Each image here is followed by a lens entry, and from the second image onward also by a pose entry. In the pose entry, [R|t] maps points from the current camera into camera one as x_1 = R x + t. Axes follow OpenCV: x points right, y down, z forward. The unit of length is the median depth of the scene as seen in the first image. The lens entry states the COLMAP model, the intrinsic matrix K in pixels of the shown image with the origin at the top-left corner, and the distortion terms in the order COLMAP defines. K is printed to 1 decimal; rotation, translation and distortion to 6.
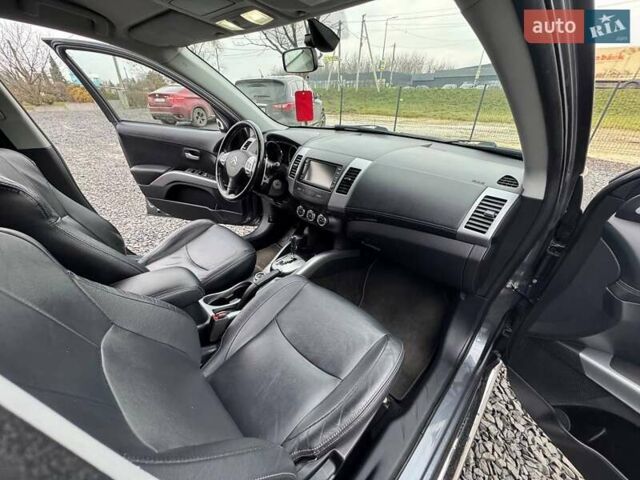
lens RADIAL K [[258.5, 0, 320.0], [0, 258.5, 240.0], [0, 0, 1]] dist [-0.002044, 0.000072]
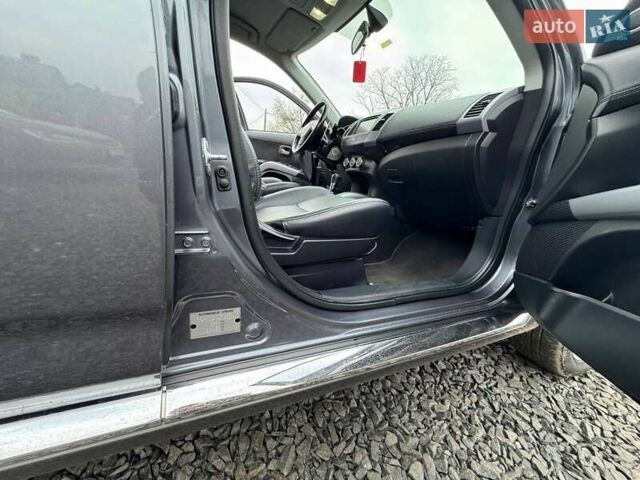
lens RADIAL K [[258.5, 0, 320.0], [0, 258.5, 240.0], [0, 0, 1]] dist [-0.002044, 0.000072]
pose [[0.928218, 0.165202, -0.333346, 0.297468], [-0.257249, 0.932286, -0.254293, 0.611573], [0.268764, 0.321793, 0.907863, -0.020043]]
